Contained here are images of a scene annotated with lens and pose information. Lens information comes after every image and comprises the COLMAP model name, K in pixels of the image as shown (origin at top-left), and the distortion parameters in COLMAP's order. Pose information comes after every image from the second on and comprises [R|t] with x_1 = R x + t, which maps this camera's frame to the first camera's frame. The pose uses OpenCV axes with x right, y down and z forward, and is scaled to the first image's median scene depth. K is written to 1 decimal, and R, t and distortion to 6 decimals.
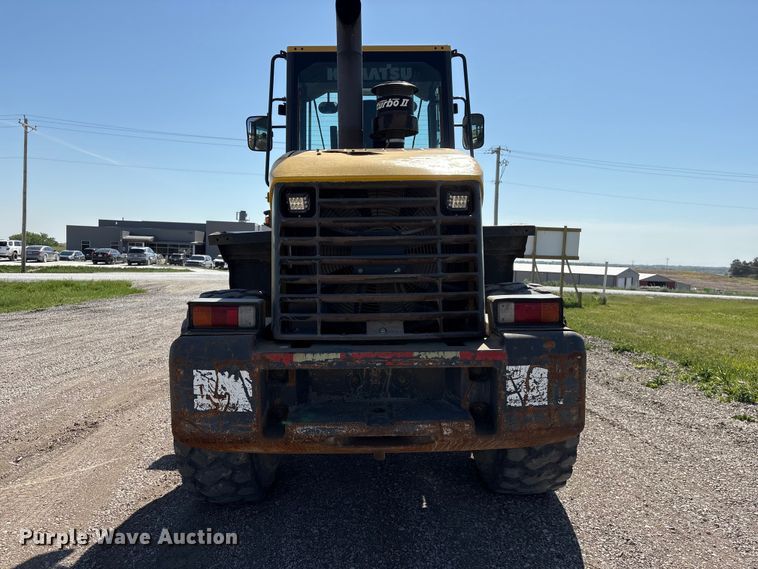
lens RADIAL K [[573.9, 0, 377.2], [0, 573.9, 288.7], [0, 0, 1]] dist [0.074332, -0.106386]
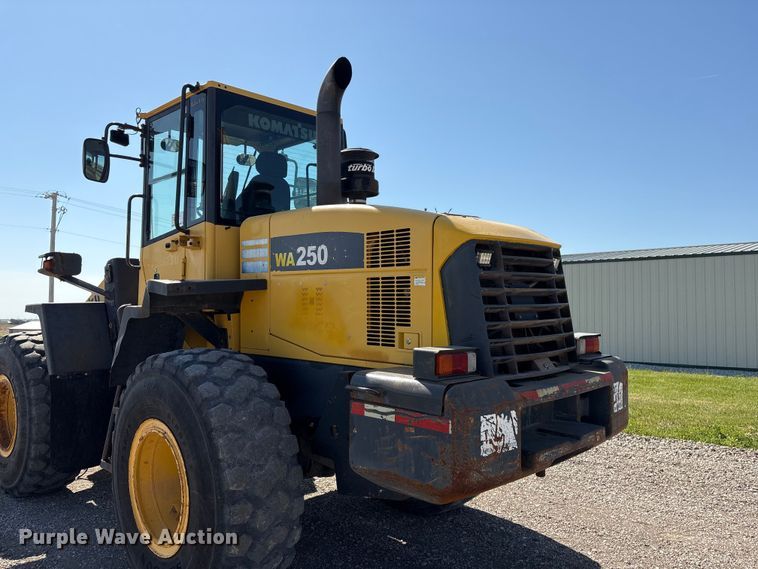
lens RADIAL K [[573.9, 0, 377.2], [0, 573.9, 288.7], [0, 0, 1]] dist [0.074332, -0.106386]
pose [[0.718592, 0.017459, 0.695212, -0.990491], [0.050168, 0.995779, -0.076862, -0.012607], [-0.693619, 0.090110, 0.714683, 0.323614]]
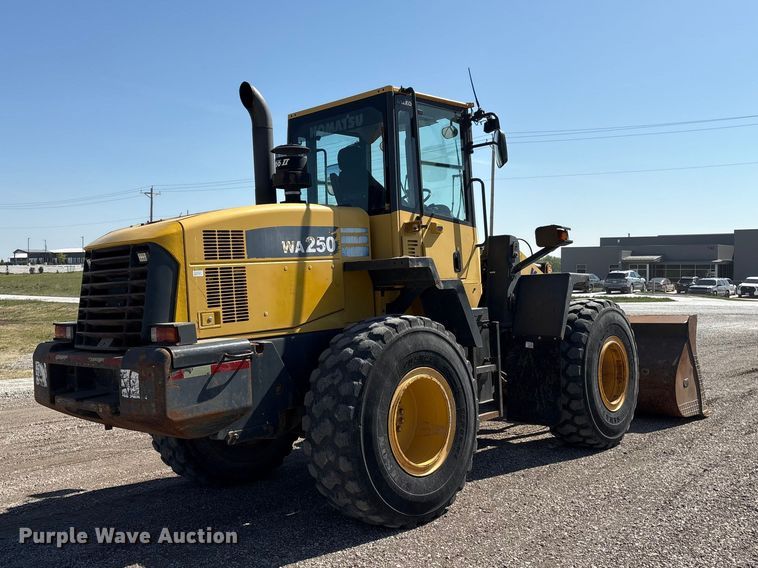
lens RADIAL K [[758.8, 0, 361.1], [0, 758.8, 270.1], [0, 0, 1]] dist [0.137118, -0.395754]
pose [[0.706929, -0.034202, -0.706457, 1.755990], [-0.015166, 0.997867, -0.063486, -0.004155], [0.707122, 0.055594, 0.704903, 0.027020]]
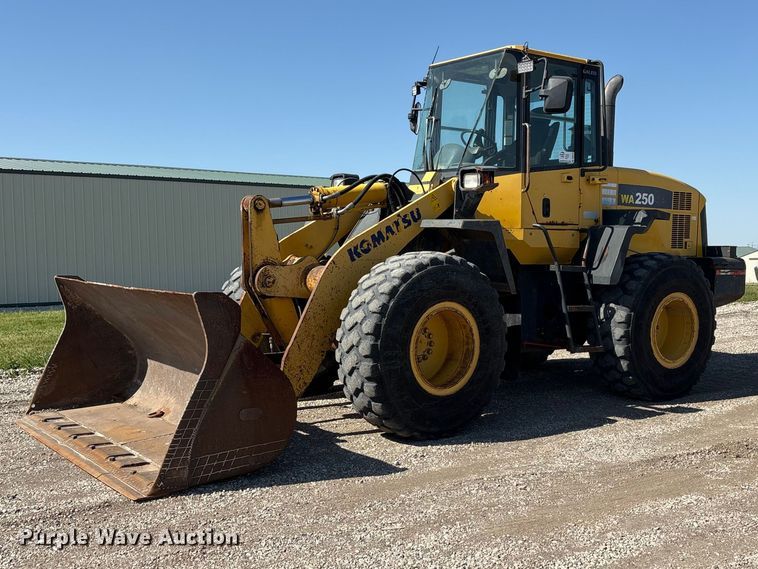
lens RADIAL K [[868.5, 0, 380.3], [0, 868.5, 295.5], [0, 0, 1]] dist [0.080093, -0.018118]
pose [[-0.561205, -0.059015, 0.825570, -2.494518], [0.047193, 0.993550, 0.103104, -0.223207], [-0.826330, 0.096824, -0.554801, 4.192672]]
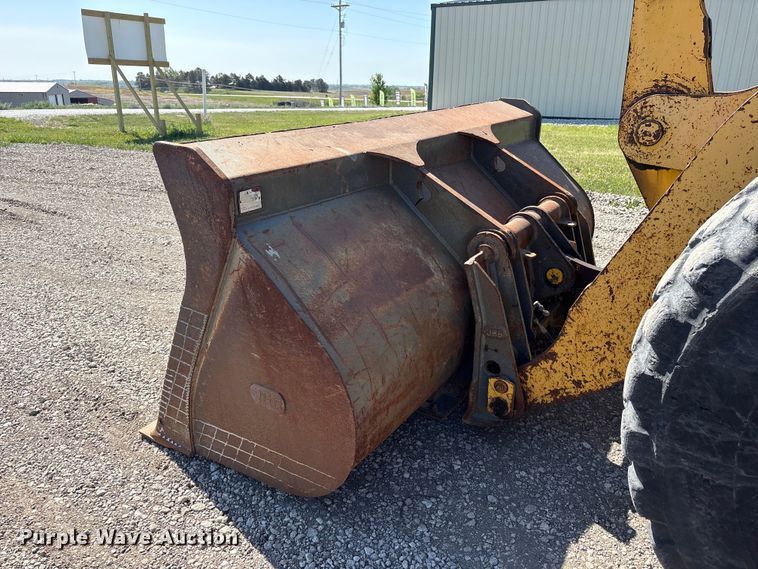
lens RADIAL K [[573.9, 0, 377.2], [0, 573.9, 288.7], [0, 0, 1]] dist [0.074332, -0.106386]
pose [[0.592759, -0.298224, 0.748130, -1.012688], [0.059926, 0.942673, 0.328293, -0.090422], [-0.803147, -0.149767, 0.576649, 2.812783]]
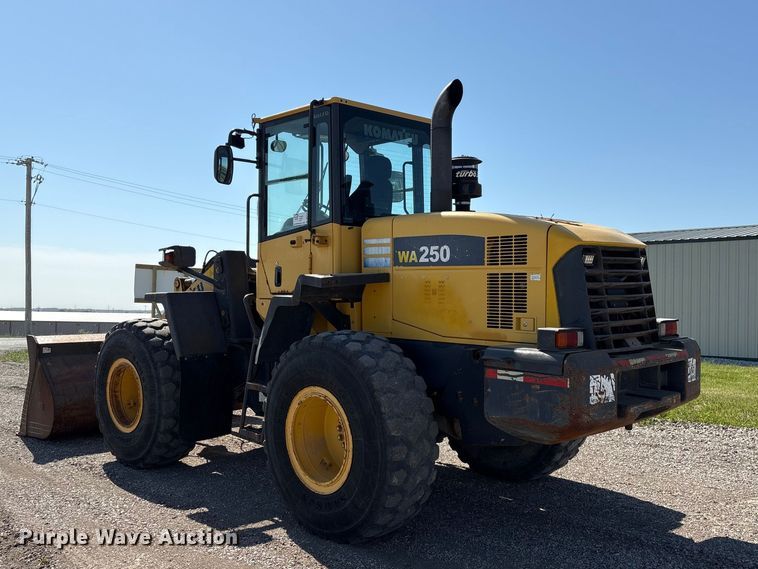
lens RADIAL K [[710.2, 0, 383.4], [0, 710.2, 304.3], [0, 0, 1]] dist [0.118694, -0.256840]
pose [[0.735453, -0.015758, 0.677393, -1.609172], [0.049751, 0.998287, -0.030792, -0.005732], [-0.675747, 0.056347, 0.734977, 0.030928]]
